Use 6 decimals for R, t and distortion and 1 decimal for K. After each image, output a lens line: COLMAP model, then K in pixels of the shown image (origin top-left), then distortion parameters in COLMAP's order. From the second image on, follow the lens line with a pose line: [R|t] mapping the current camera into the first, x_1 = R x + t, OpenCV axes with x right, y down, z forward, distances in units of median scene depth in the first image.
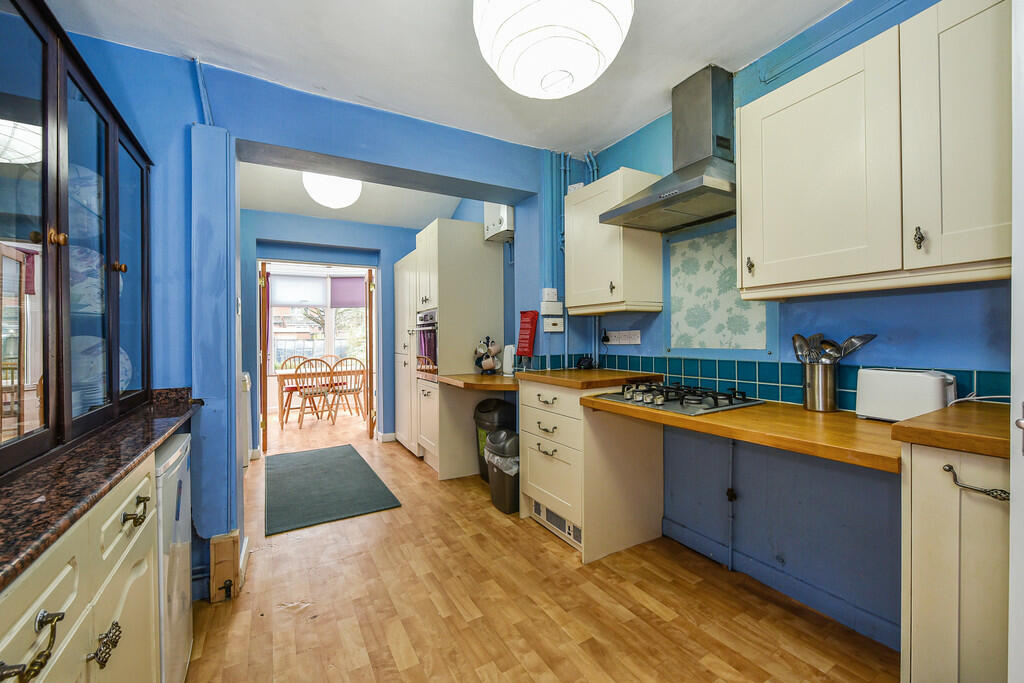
lens RADIAL K [[416.0, 0, 513.4], [0, 416.0, 336.7], [0, 0, 1]] dist [-0.023824, 0.000116]
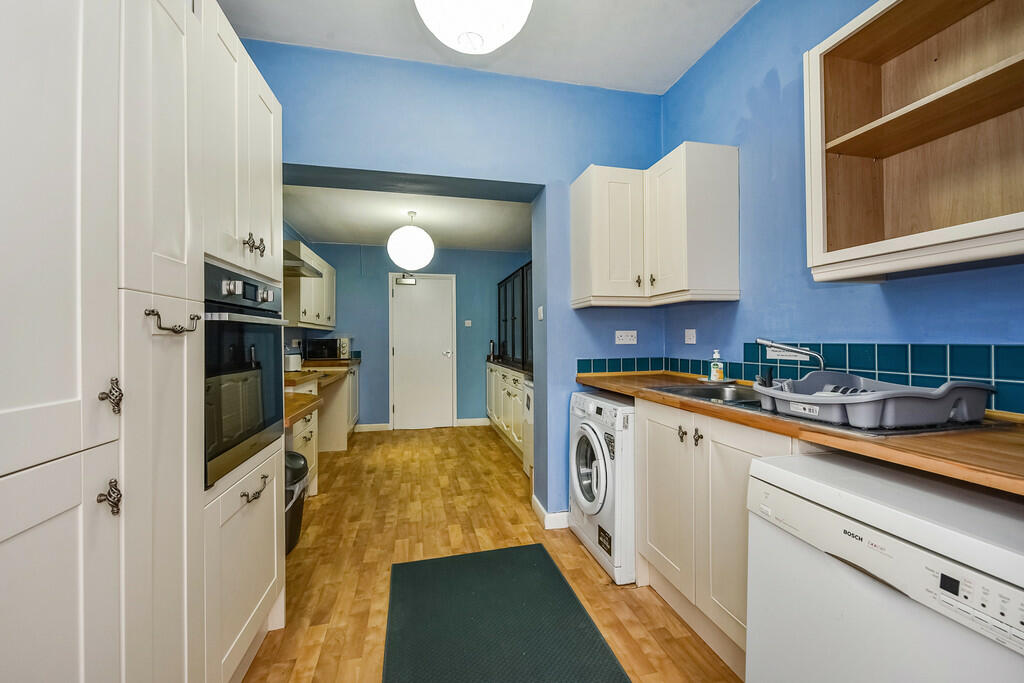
lens RADIAL K [[416.0, 0, 513.4], [0, 416.0, 336.7], [0, 0, 1]] dist [-0.023824, 0.000116]
pose [[-0.956911, 0.016573, 0.289908, -0.896423], [0.015876, 0.999863, -0.004755, 0.000422], [-0.289947, 0.000052, -0.957043, 2.099770]]
